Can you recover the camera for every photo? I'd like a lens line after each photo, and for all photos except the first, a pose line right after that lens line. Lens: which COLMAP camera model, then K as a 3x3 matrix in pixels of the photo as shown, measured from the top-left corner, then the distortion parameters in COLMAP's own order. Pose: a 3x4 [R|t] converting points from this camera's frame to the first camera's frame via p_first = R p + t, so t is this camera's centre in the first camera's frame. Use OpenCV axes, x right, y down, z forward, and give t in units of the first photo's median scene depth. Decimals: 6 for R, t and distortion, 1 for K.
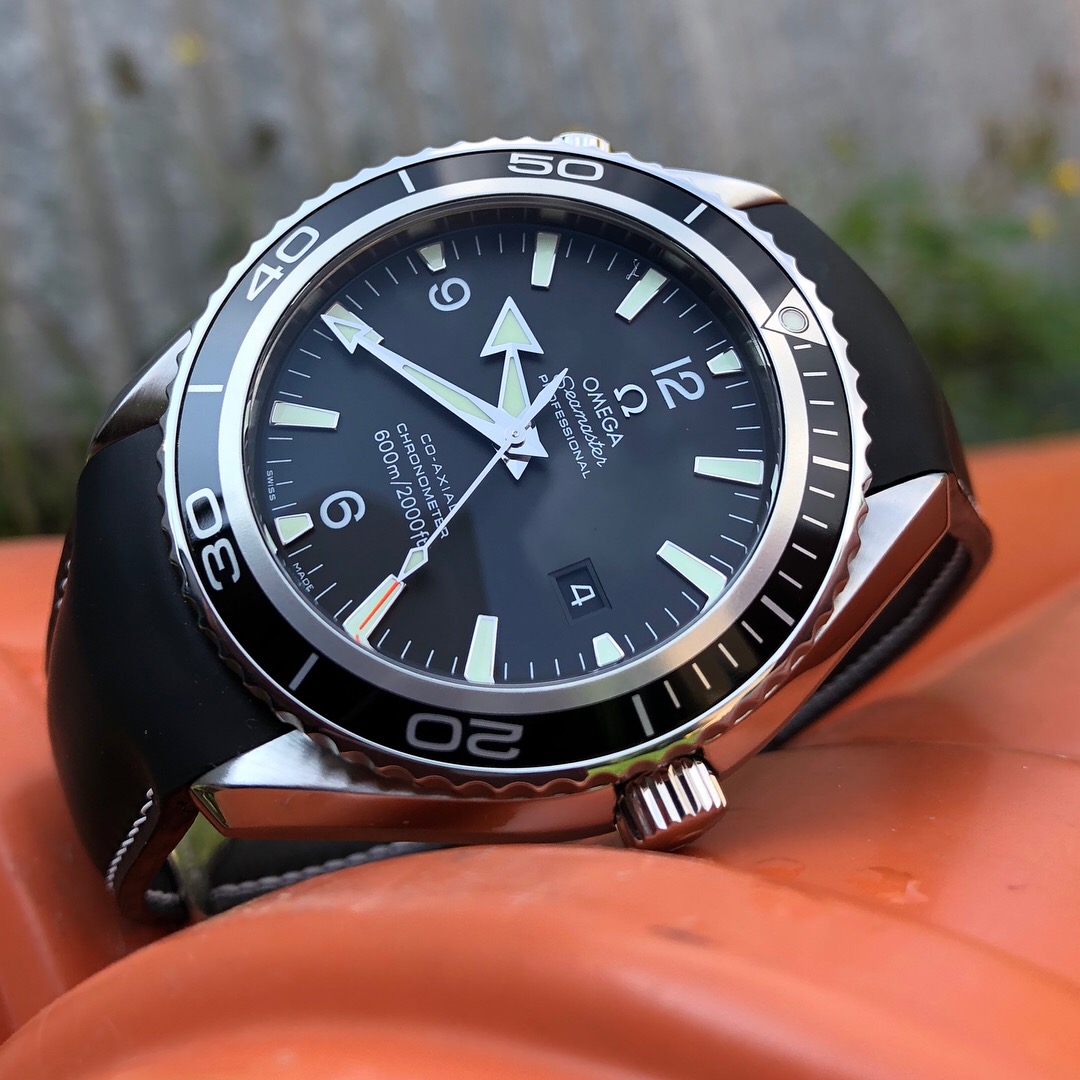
lens RADIAL K [[1335.5, 0, 519.5], [0, 1335.5, 464.1], [0, 0, 1]] dist [0.070704, 0.045510]
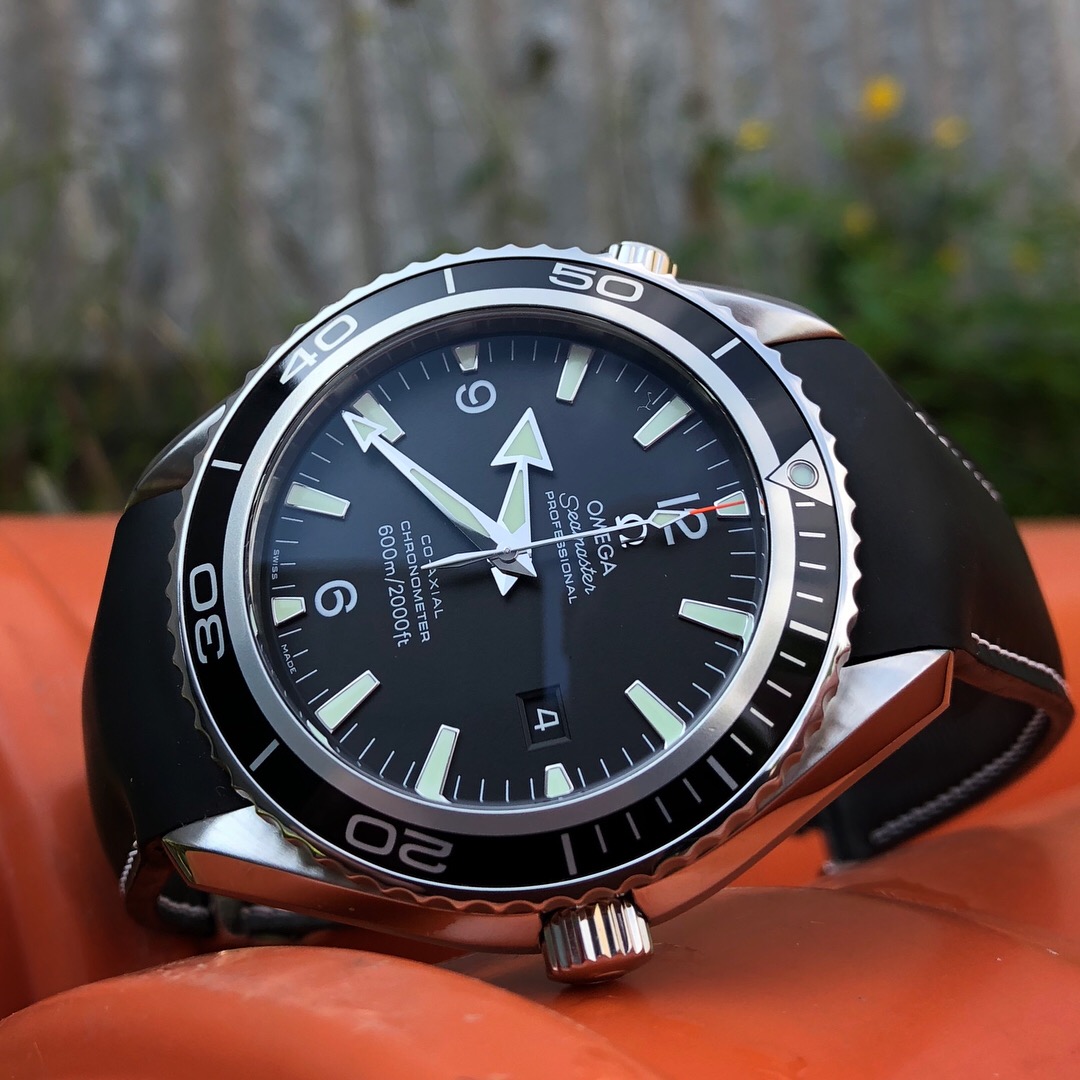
lens RADIAL K [[1558.2, 0, 483.2], [0, 1558.2, 439.4], [0, 0, 1]] dist [0.068108, -0.070886]
pose [[0.973972, 0.129636, -0.185939, 0.186507], [-0.126598, 0.991554, 0.028173, -0.135760], [0.188020, -0.003900, 0.982157, -0.165934]]
